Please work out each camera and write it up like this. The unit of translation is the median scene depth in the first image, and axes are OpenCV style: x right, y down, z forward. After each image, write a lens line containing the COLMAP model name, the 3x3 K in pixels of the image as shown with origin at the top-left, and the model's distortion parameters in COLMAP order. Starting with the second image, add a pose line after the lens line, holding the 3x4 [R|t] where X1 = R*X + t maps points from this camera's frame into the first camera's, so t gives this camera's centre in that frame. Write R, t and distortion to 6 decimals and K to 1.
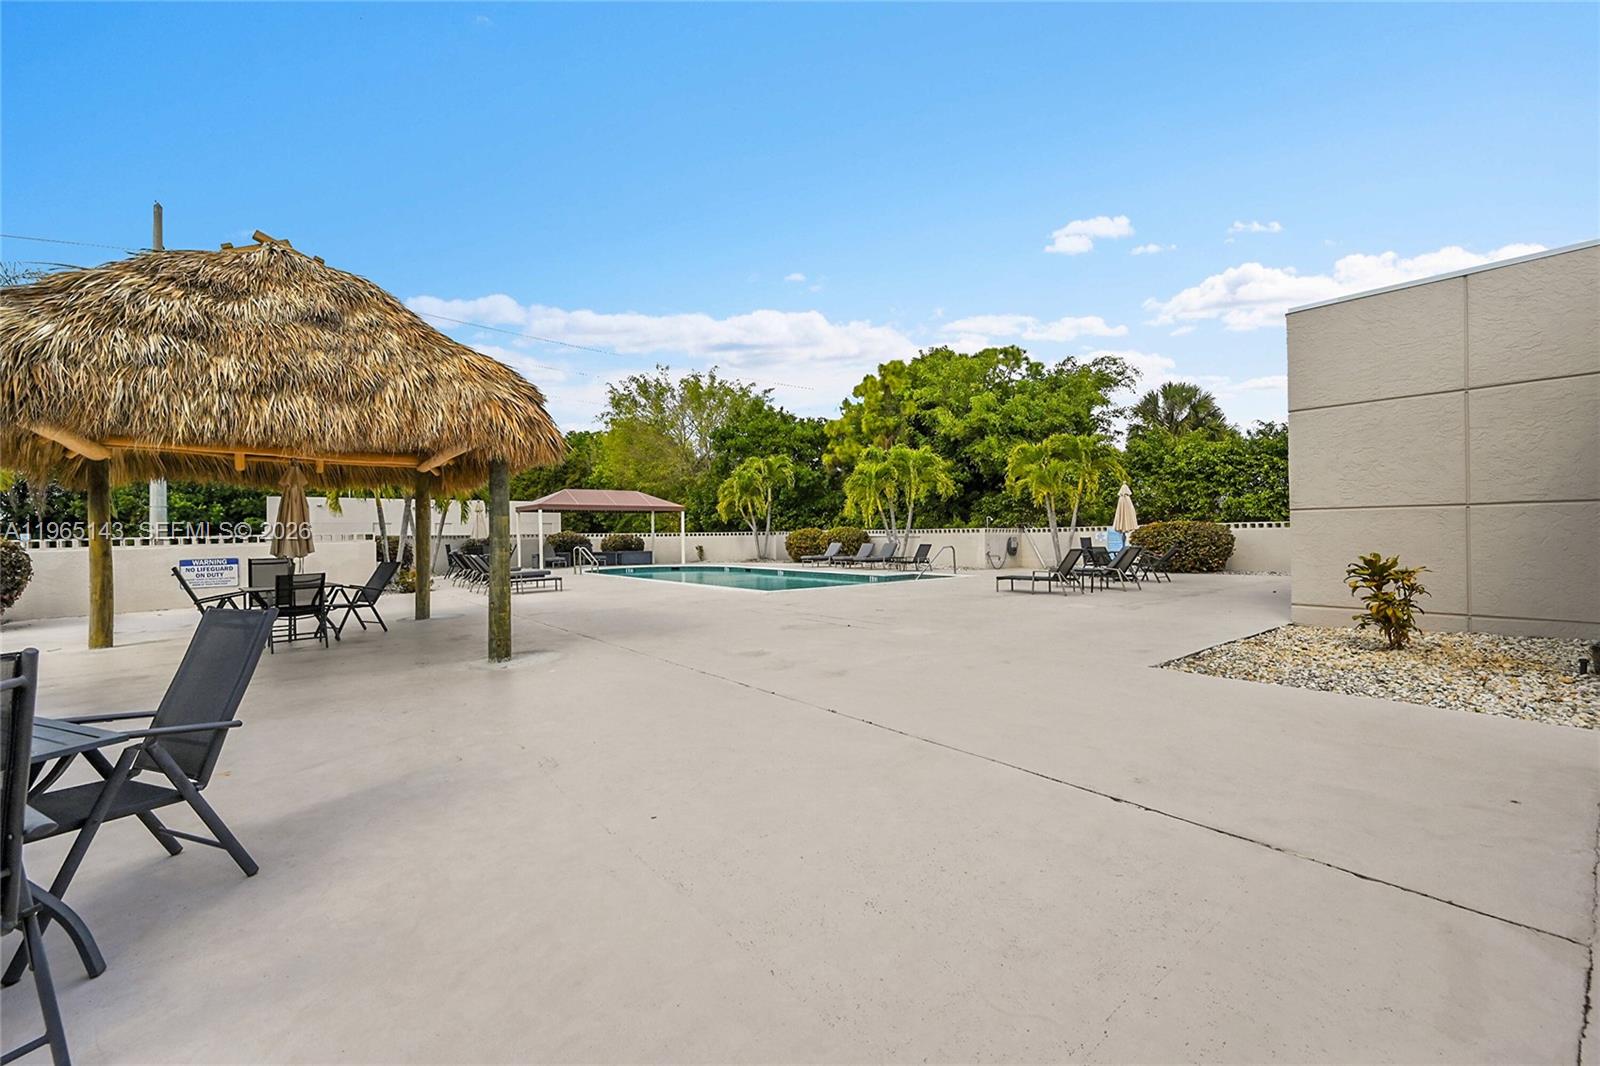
lens RADIAL K [[629.9, 0, 797.3], [0, 629.9, 534.5], [0, 0, 1]] dist [0.001858, 0.000400]
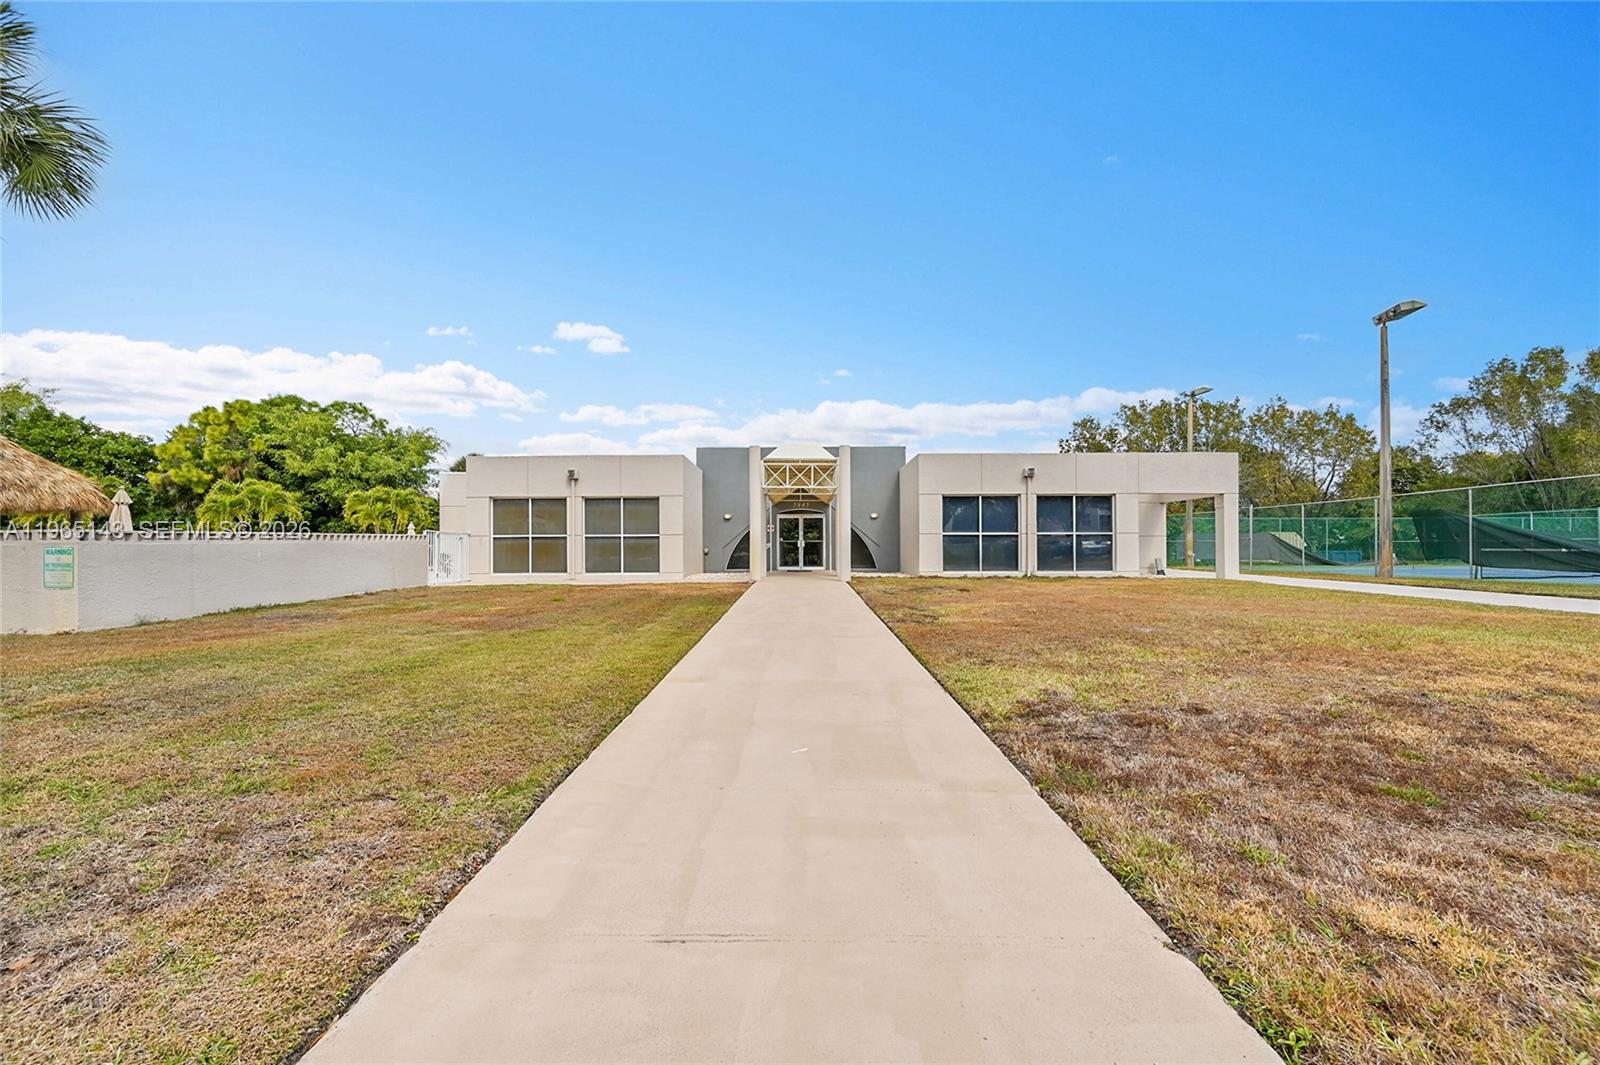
lens RADIAL K [[629.9, 0, 797.3], [0, 629.9, 534.0], [0, 0, 1]] dist [0.001858, 0.000400]
pose [[0.612554, 0.021747, 0.790129, -0.143063], [-0.001852, 0.999658, -0.026078, 0.000862], [-0.790426, 0.014511, 0.612385, -0.567792]]
